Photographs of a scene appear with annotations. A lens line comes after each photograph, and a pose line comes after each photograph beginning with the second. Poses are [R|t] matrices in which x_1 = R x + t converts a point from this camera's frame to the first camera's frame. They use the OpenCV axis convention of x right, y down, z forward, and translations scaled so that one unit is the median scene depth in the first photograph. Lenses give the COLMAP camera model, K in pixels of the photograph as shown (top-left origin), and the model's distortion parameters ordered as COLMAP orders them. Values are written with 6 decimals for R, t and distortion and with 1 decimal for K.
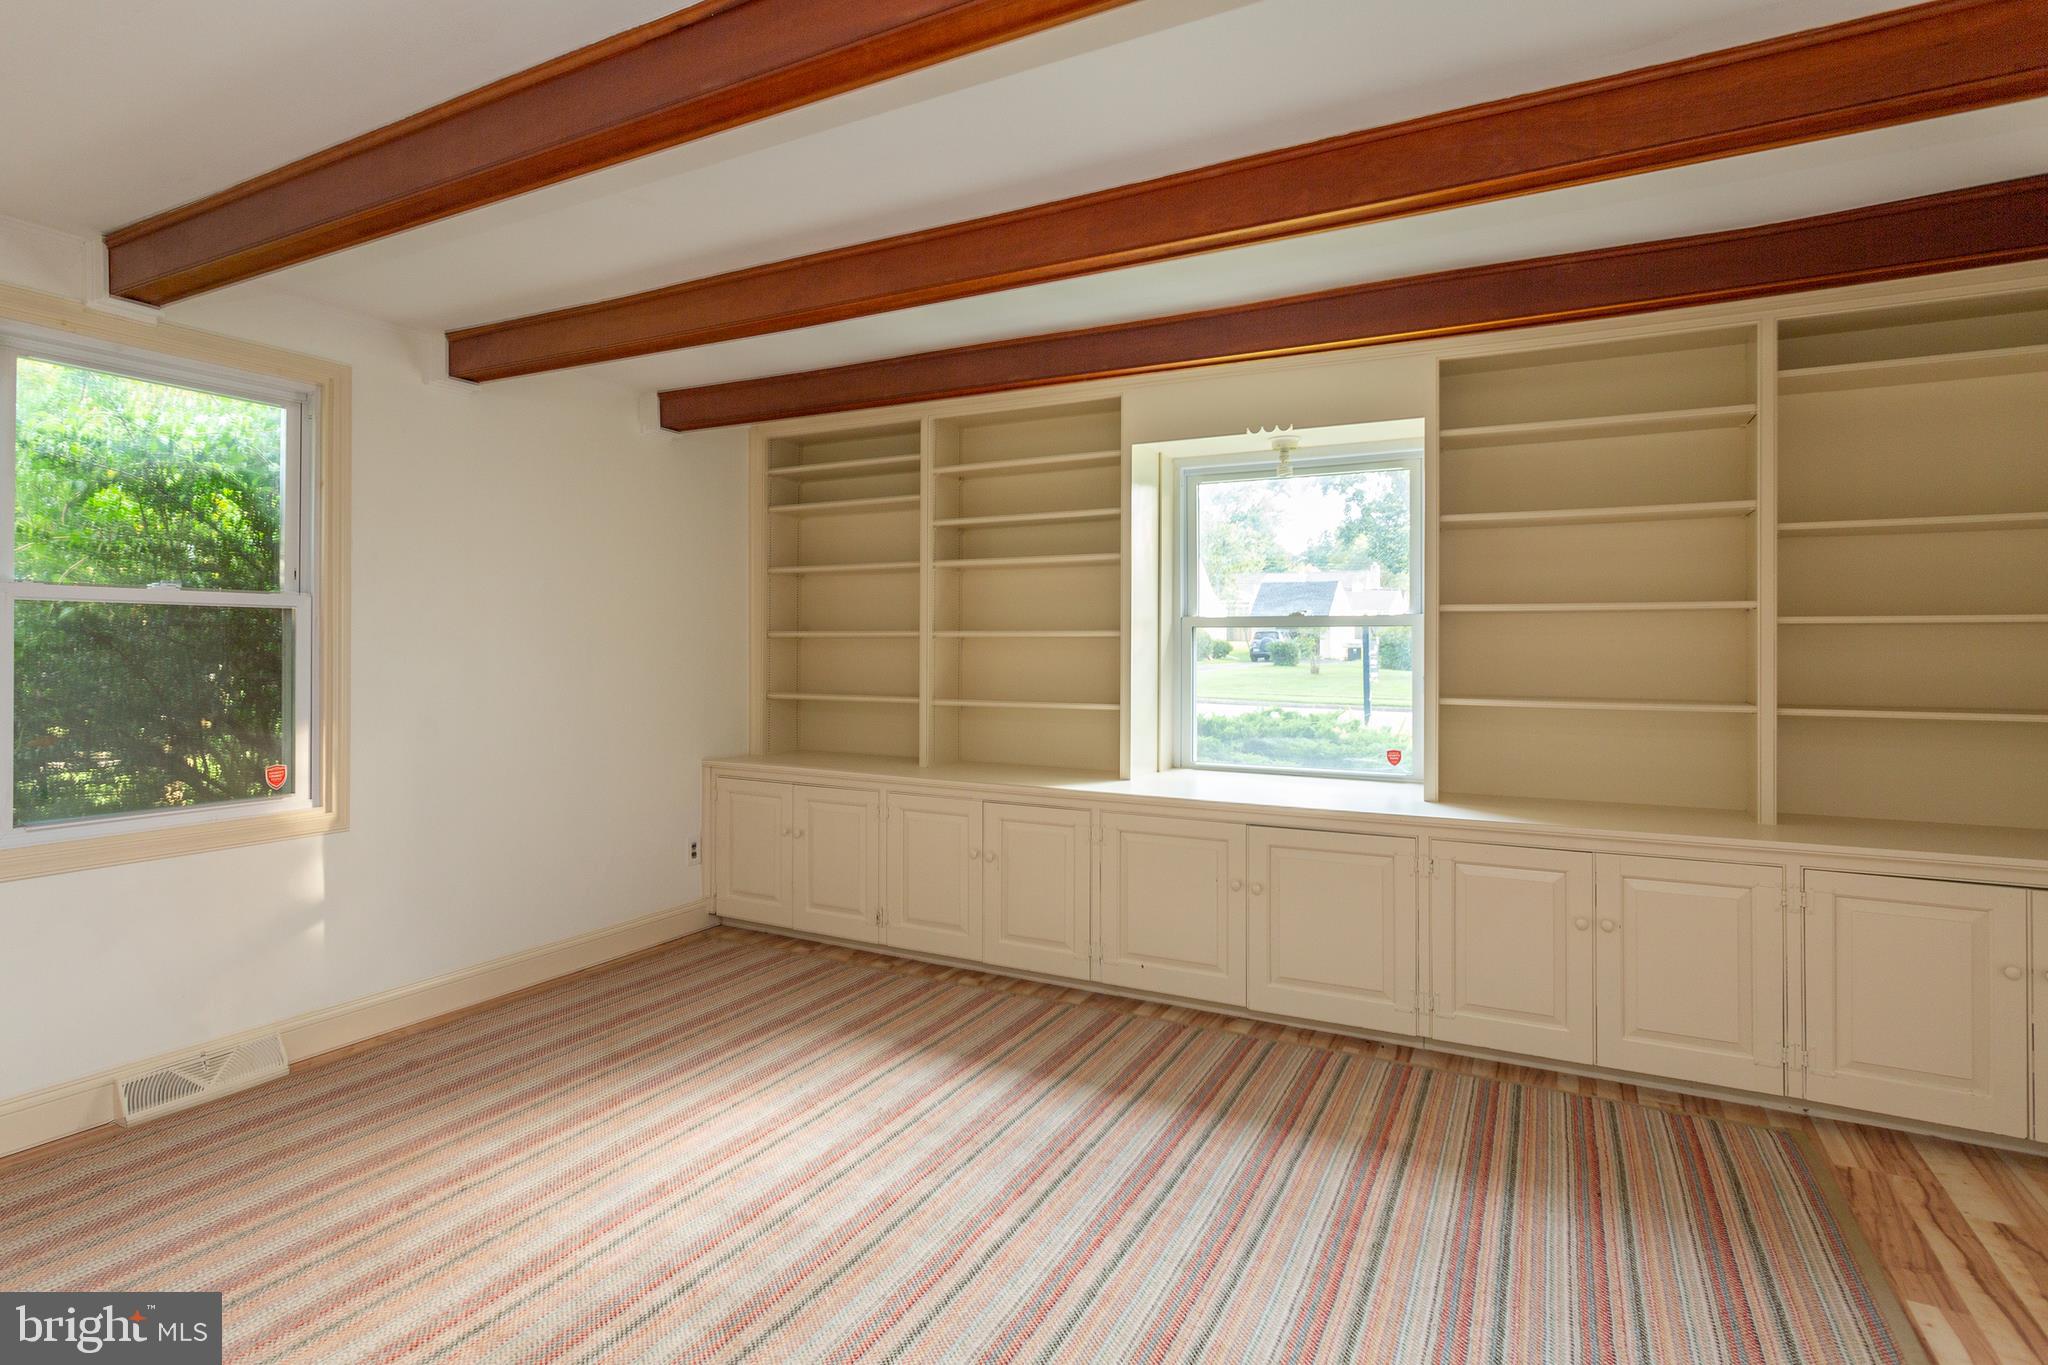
lens RADIAL K [[1042.8, 0, 1038.1], [0, 1042.8, 646.8], [0, 0, 1]] dist [-0.026195, 0.001344]
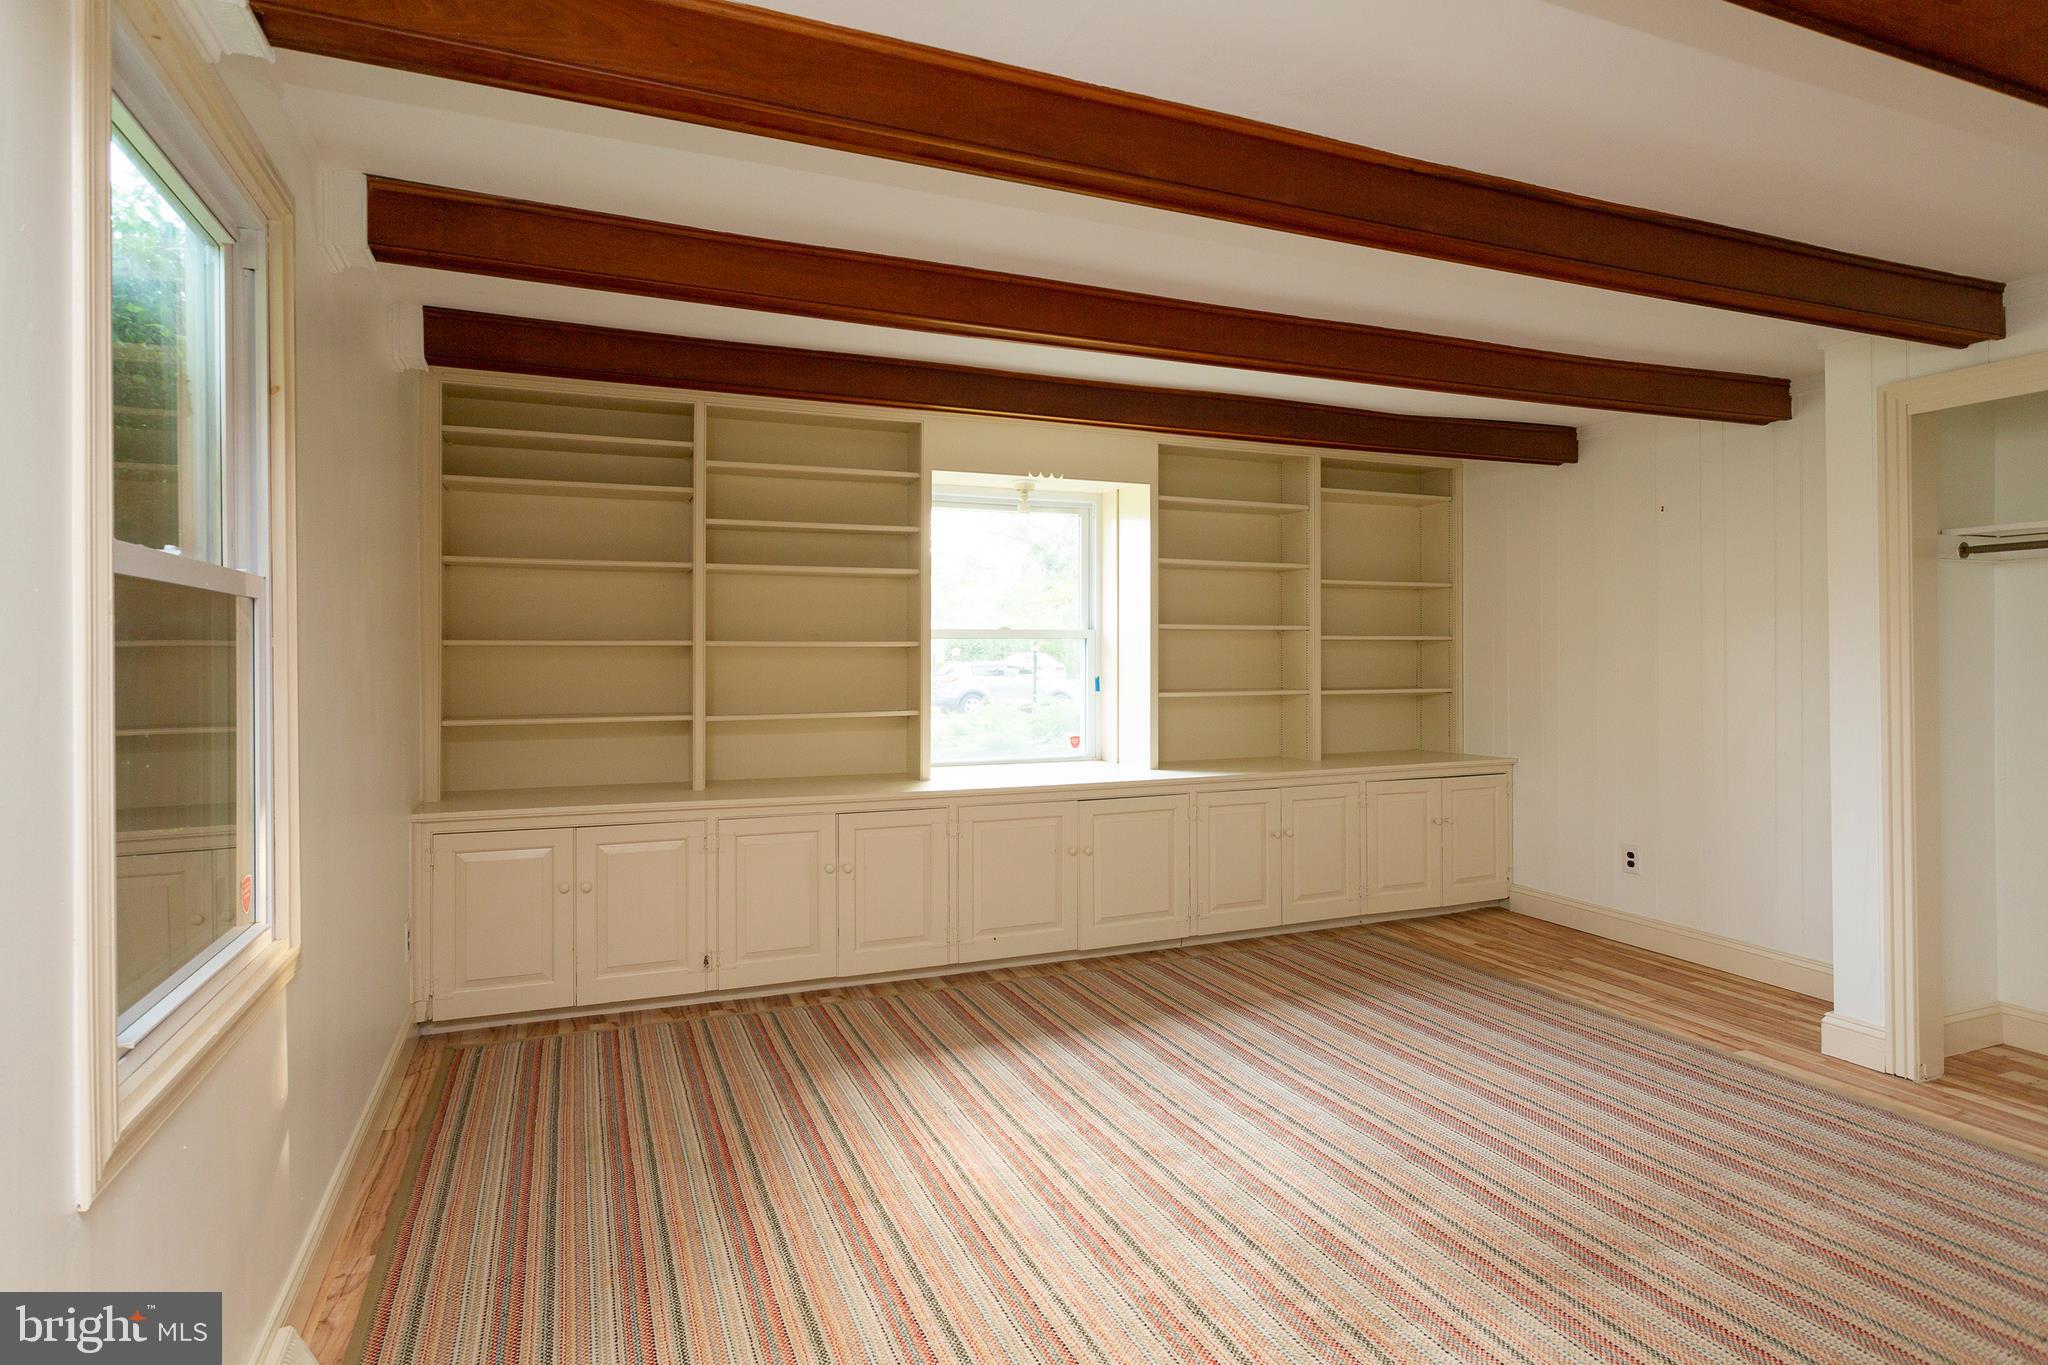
lens RADIAL K [[1042.8, 0, 1038.1], [0, 1042.8, 646.8], [0, 0, 1]] dist [-0.026195, 0.001344]
pose [[0.637156, 0.000174, 0.770735, -0.766935], [0.003656, 0.999988, -0.003248, -0.005912], [-0.770726, 0.004887, 0.637148, 0.251828]]
